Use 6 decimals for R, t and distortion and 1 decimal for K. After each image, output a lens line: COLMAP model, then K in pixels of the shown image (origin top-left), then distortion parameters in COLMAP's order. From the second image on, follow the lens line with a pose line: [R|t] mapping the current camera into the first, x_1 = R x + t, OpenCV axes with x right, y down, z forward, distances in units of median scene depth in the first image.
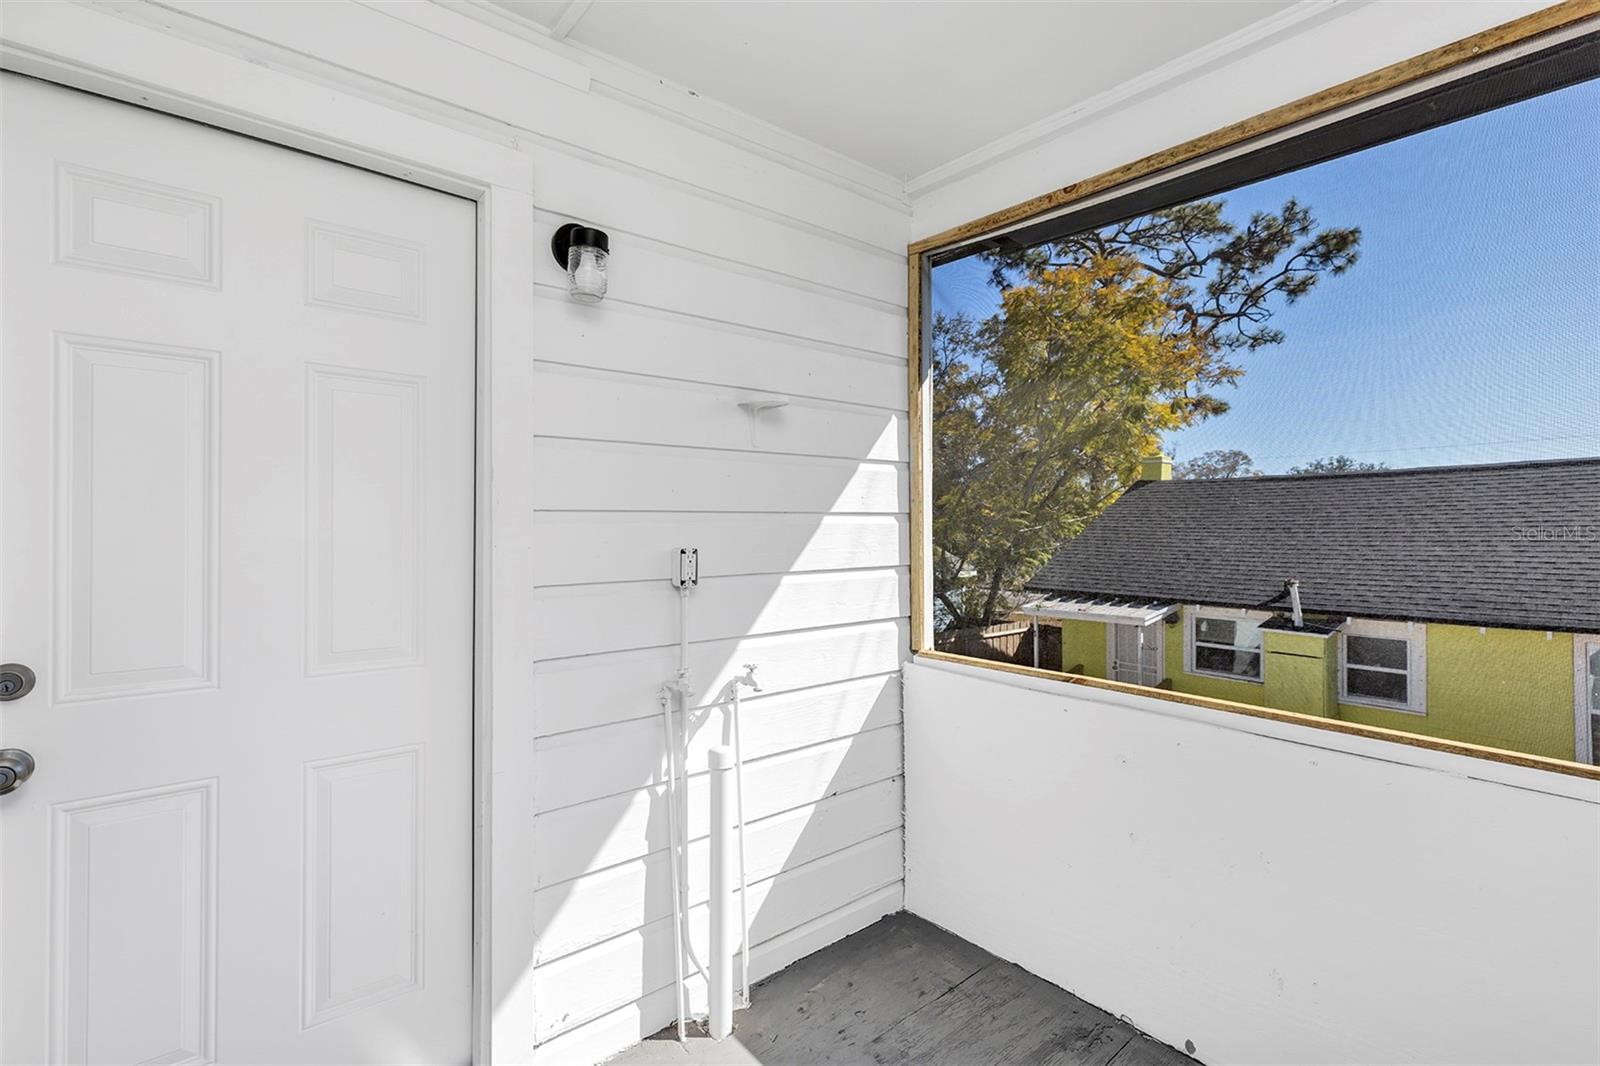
lens RADIAL K [[743.4, 0, 792.2], [0, 743.4, 531.9], [0, 0, 1]] dist [-0.003813, 0.005284]
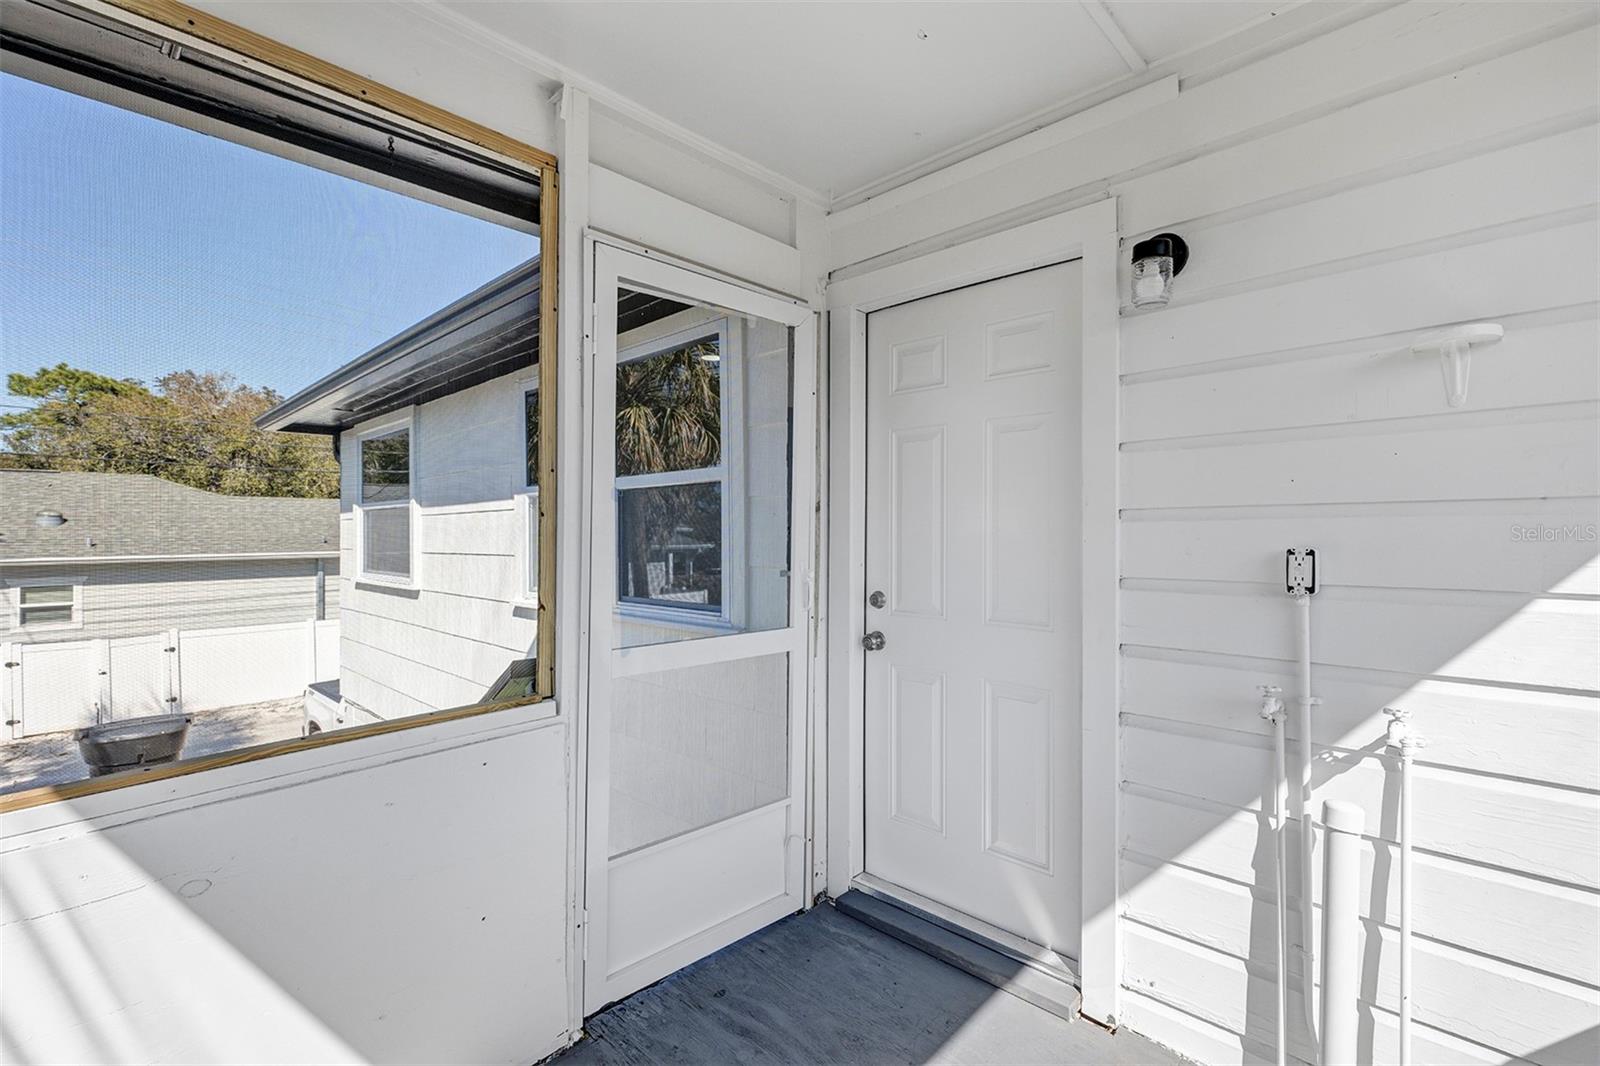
lens RADIAL K [[743.4, 0, 792.2], [0, 743.4, 531.9], [0, 0, 1]] dist [-0.003813, 0.005284]
pose [[0.096692, 0.000631, -0.995314, 0.648486], [-0.003343, 0.999994, 0.000309, 0.004534], [0.995309, 0.003298, 0.096694, 0.348655]]
